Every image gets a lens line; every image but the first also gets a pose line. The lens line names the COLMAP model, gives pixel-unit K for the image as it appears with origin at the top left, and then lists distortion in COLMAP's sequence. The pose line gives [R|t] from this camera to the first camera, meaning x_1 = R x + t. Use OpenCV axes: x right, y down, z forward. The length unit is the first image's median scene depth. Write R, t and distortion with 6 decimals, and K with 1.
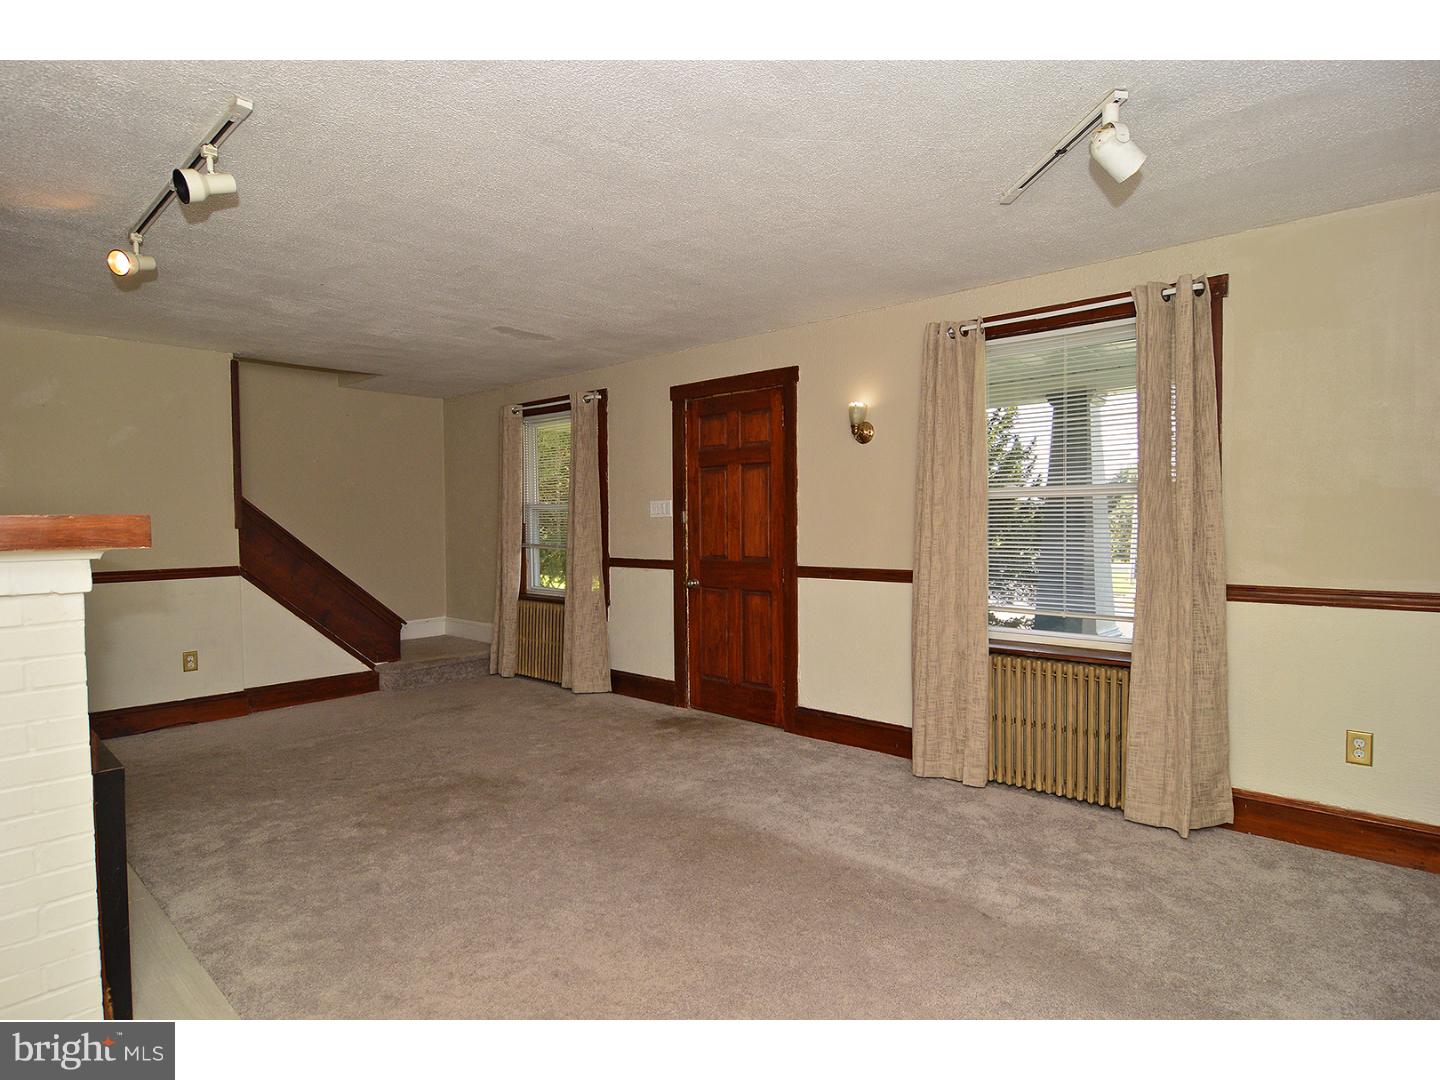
lens RADIAL K [[797.7, 0, 717.8], [0, 797.7, 544.6], [0, 0, 1]] dist [-0.002712, -0.001458]
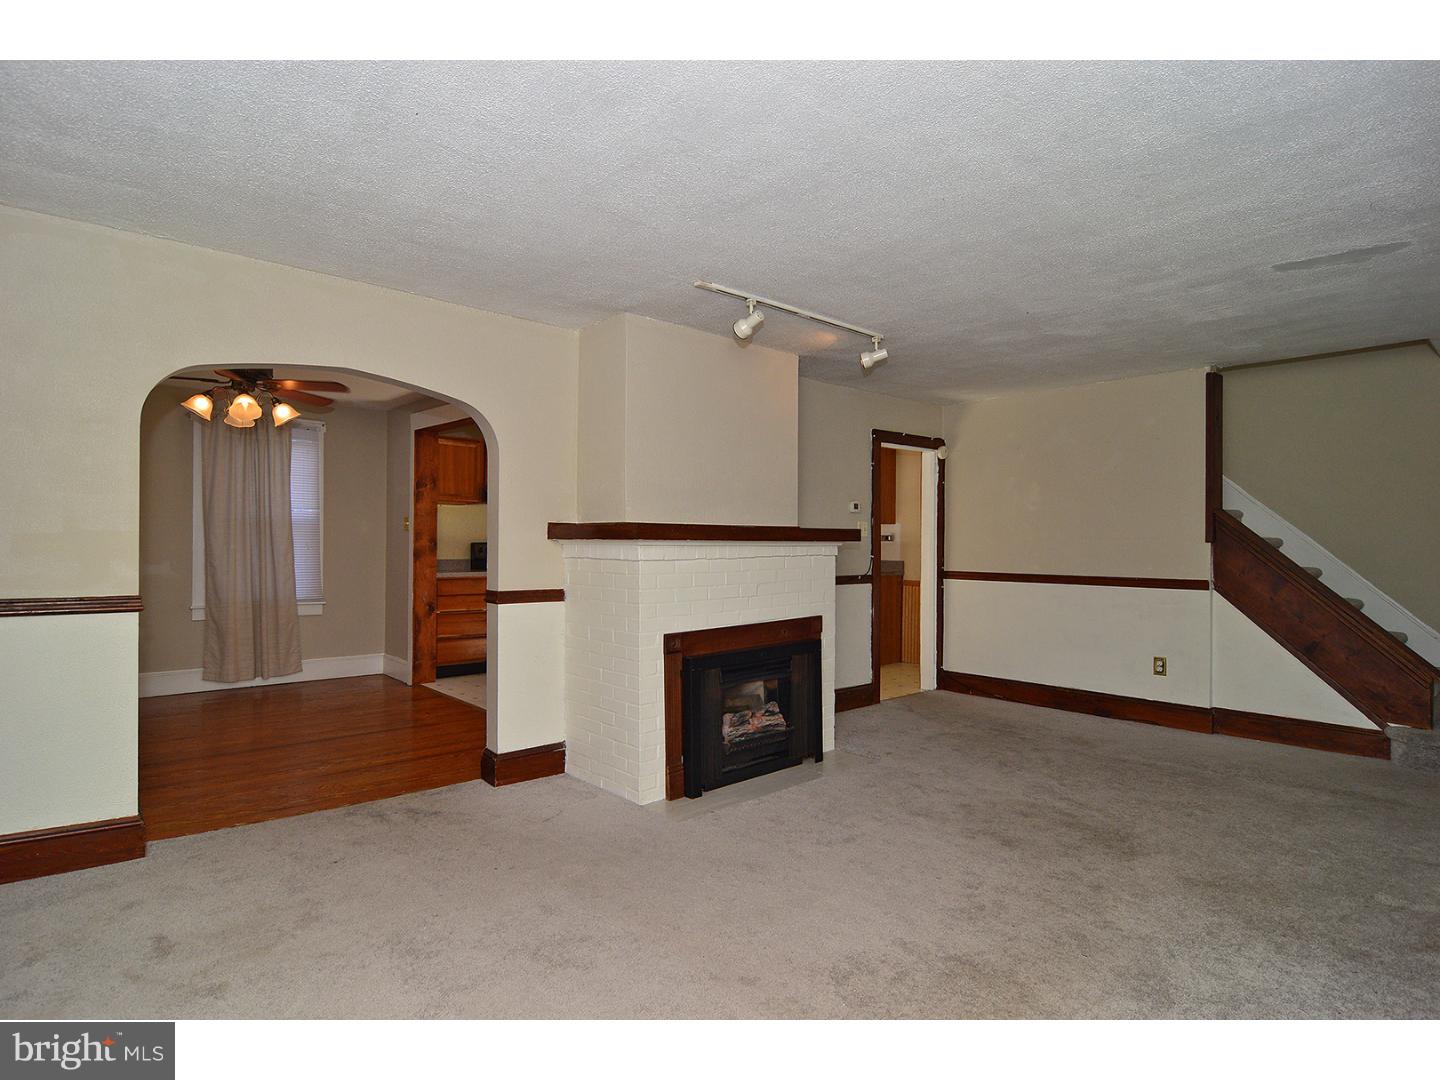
lens RADIAL K [[797.7, 0, 717.8], [0, 797.7, 544.6], [0, 0, 1]] dist [-0.002712, -0.001458]
pose [[-0.101208, 0.009924, -0.994816, 0.444926], [-0.037451, 0.999203, 0.013778, -0.007872], [0.994160, 0.038651, -0.100756, 0.499583]]
